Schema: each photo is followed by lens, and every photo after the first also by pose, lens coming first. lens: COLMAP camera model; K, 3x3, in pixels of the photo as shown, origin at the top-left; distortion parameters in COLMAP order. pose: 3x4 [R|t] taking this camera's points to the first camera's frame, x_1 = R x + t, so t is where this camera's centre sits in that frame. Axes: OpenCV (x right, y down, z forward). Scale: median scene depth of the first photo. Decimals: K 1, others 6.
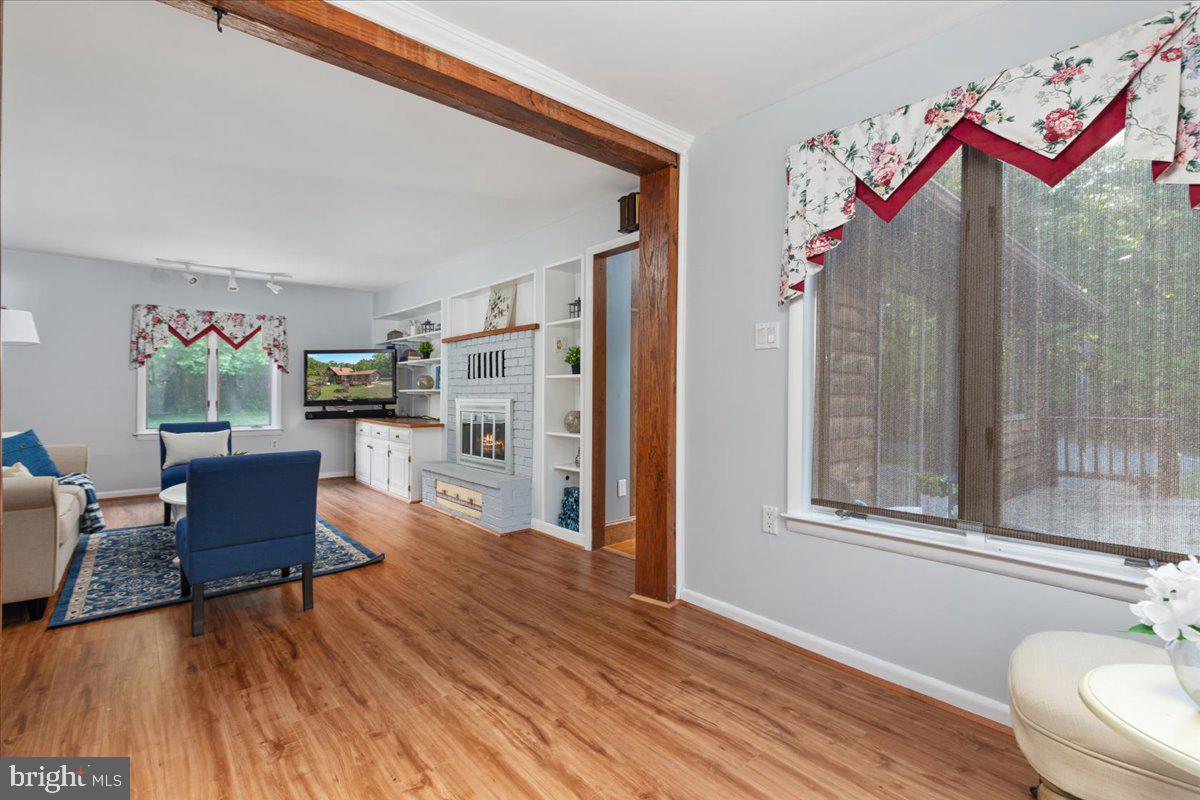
lens RADIAL K [[538.1, 0, 606.0], [0, 538.1, 394.1], [0, 0, 1]] dist [0.004423, -0.001400]
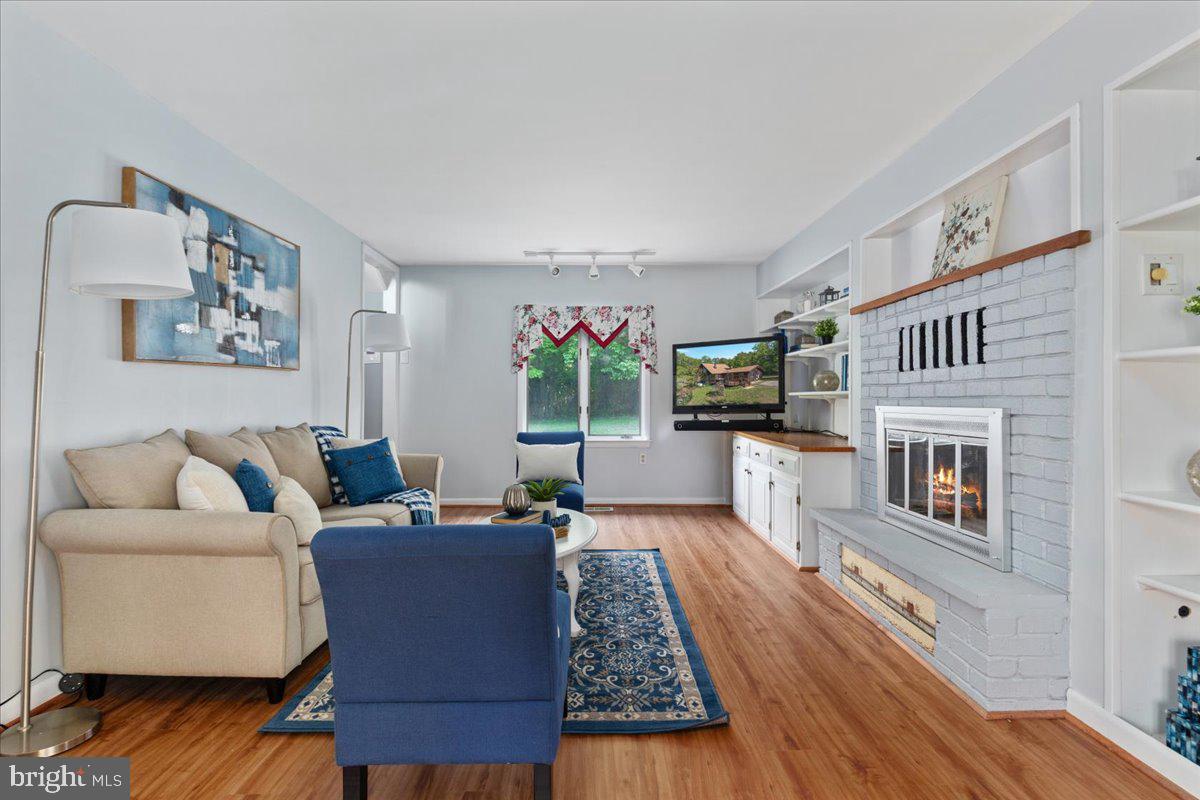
lens RADIAL K [[547.0, 0, 594.2], [0, 547.0, 392.7], [0, 0, 1]] dist [-0.009325, -0.001324]
pose [[0.736129, -0.008757, -0.676784, -0.106657], [0.003015, 0.999949, -0.009659, -0.001419], [0.676834, 0.005070, 0.736118, 0.368779]]
